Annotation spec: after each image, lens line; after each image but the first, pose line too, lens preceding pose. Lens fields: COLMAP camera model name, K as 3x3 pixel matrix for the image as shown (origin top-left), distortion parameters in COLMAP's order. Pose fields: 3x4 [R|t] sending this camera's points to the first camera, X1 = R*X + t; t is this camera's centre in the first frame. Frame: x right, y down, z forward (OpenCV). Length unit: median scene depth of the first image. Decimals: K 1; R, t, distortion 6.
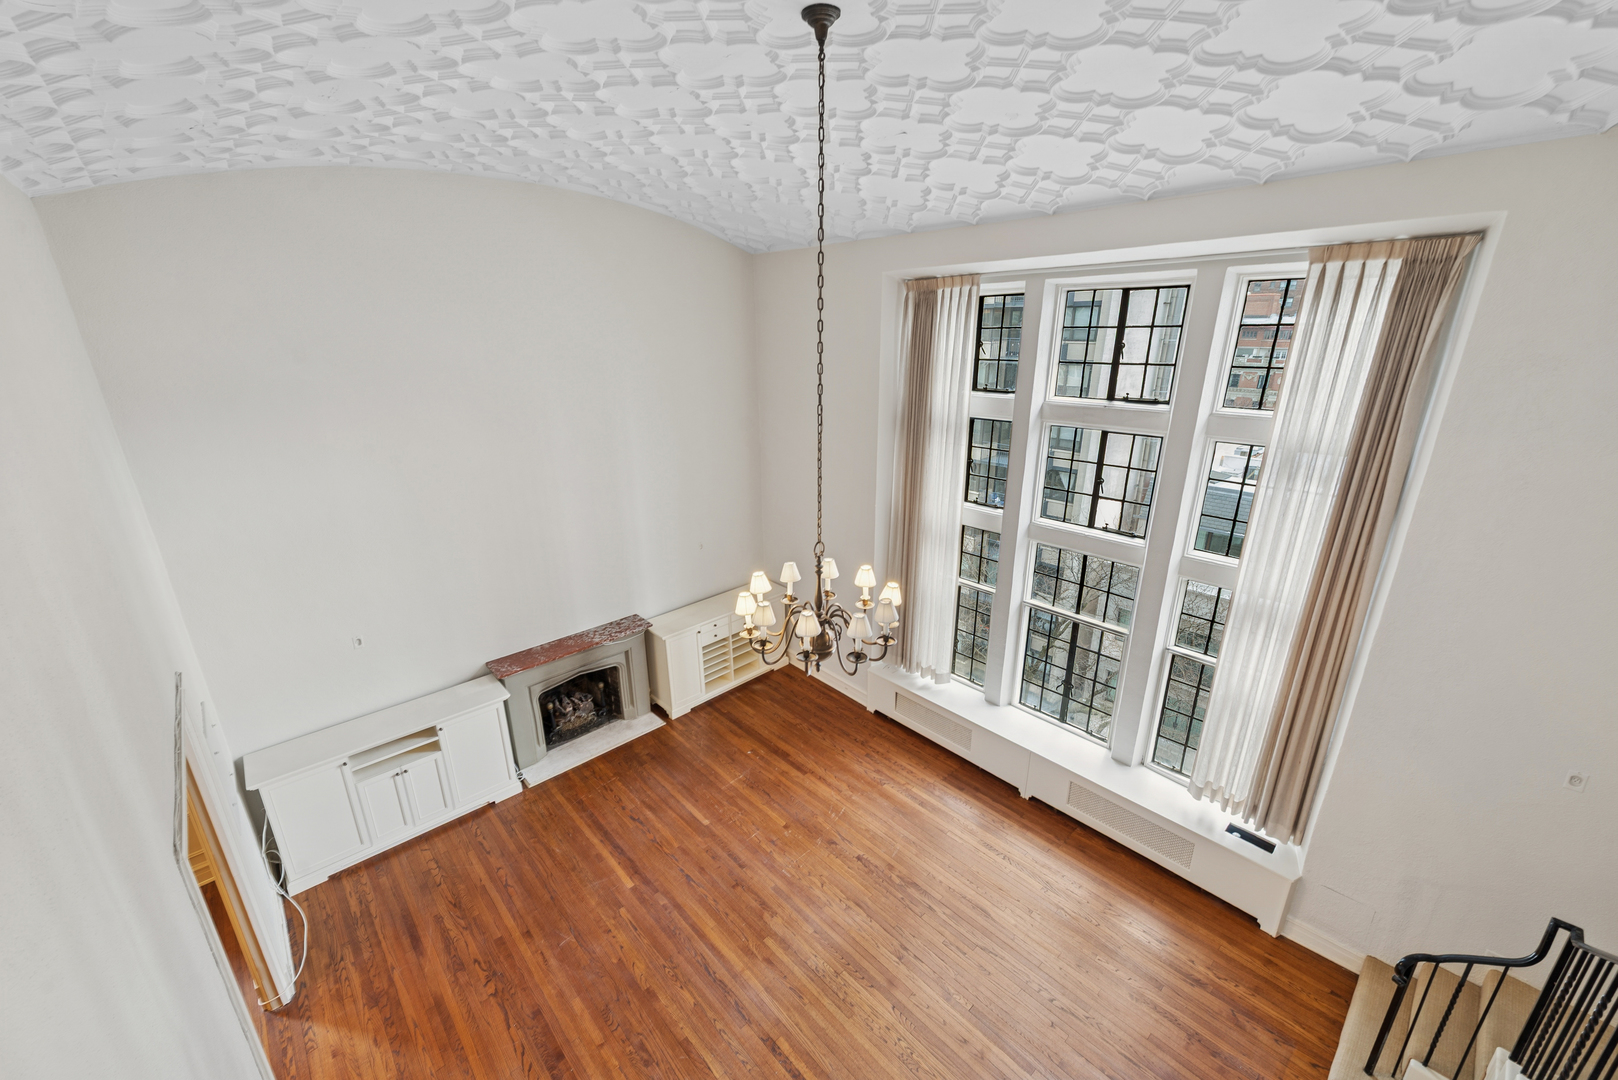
lens RADIAL K [[649.3, 0, 794.6], [0, 649.3, 546.1], [0, 0, 1]] dist [0.016178, -0.001815]
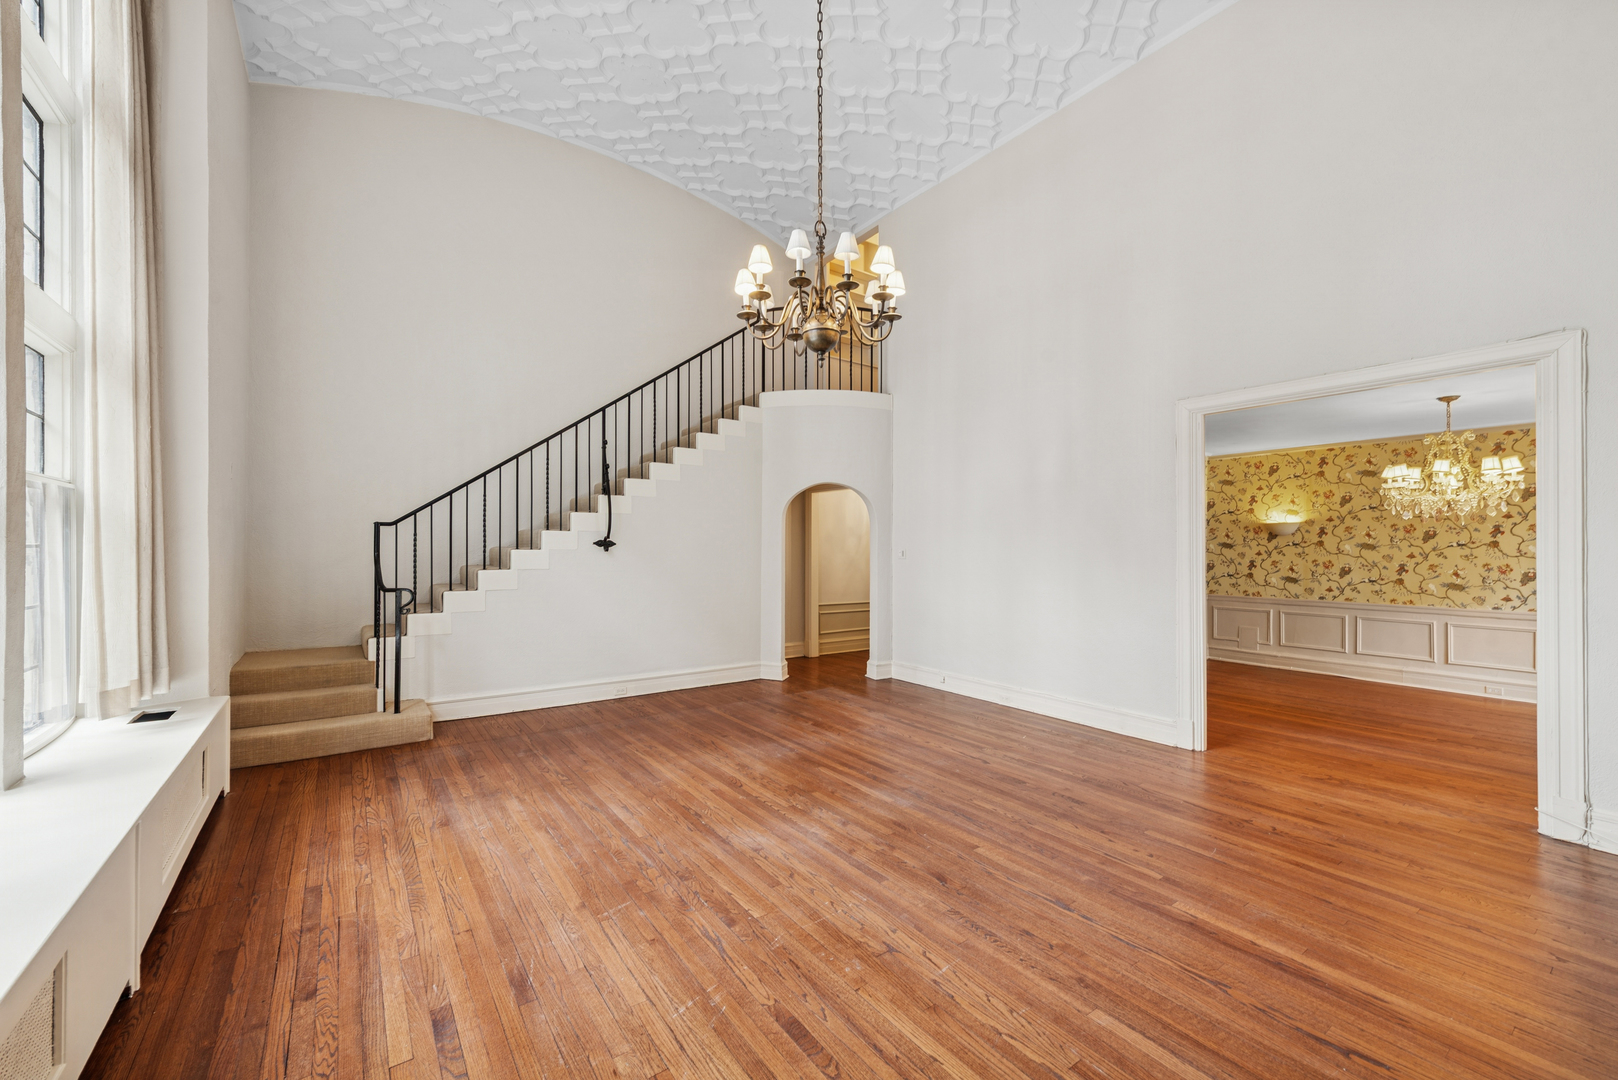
lens RADIAL K [[649.3, 0, 805.8], [0, 649.3, 547.0], [0, 0, 1]] dist [0.016178, -0.001815]
pose [[-0.994264, 0.010791, 0.106407, -0.025883], [0.045298, 0.943746, 0.327555, 0.083865], [-0.096887, 0.330496, -0.938821, 1.265561]]
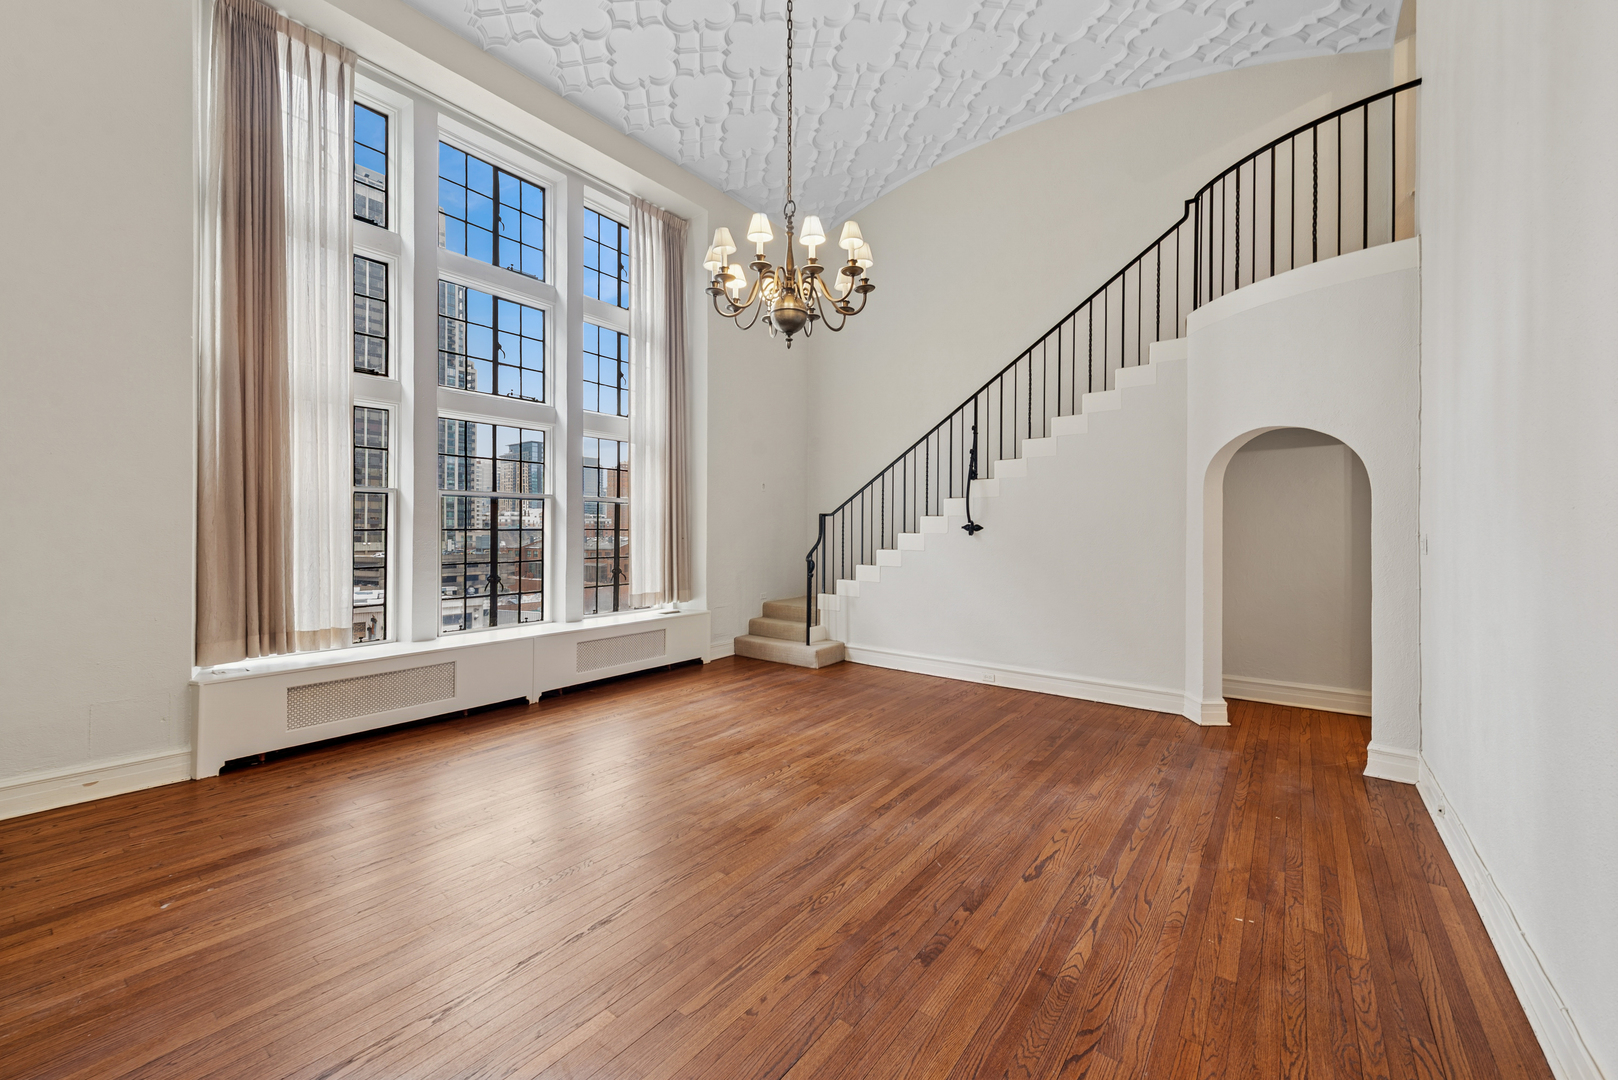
lens RADIAL K [[649.3, 0, 785.5], [0, 649.3, 533.3], [0, 0, 1]] dist [0.016178, -0.001815]
pose [[-0.164925, 0.008303, 0.986271, -0.567025], [0.325472, 0.944409, 0.046475, 0.256785], [-0.931057, 0.328668, -0.158459, 0.792941]]
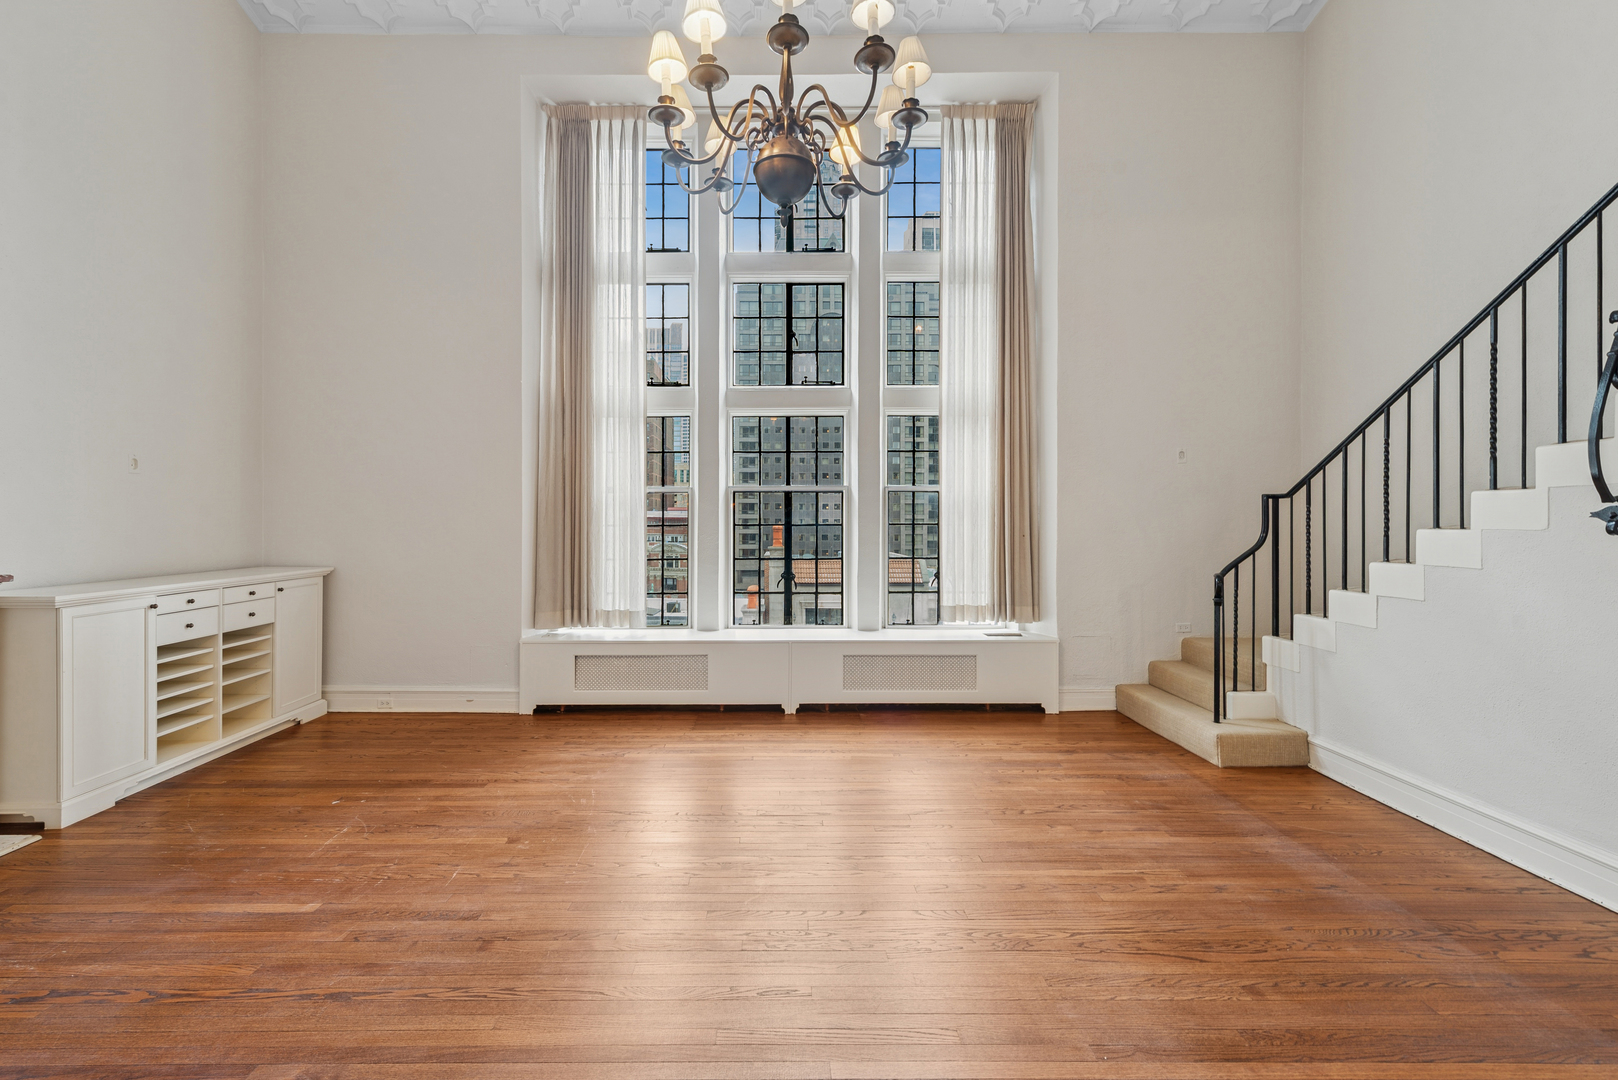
lens RADIAL K [[649.3, 0, 776.6], [0, 649.3, 528.6], [0, 0, 1]] dist [0.016178, -0.001815]
pose [[0.673517, 0.010139, 0.739102, -0.247690], [0.235815, 0.944709, -0.227850, 0.367960], [-0.700547, 0.327752, 0.633887, 0.466647]]
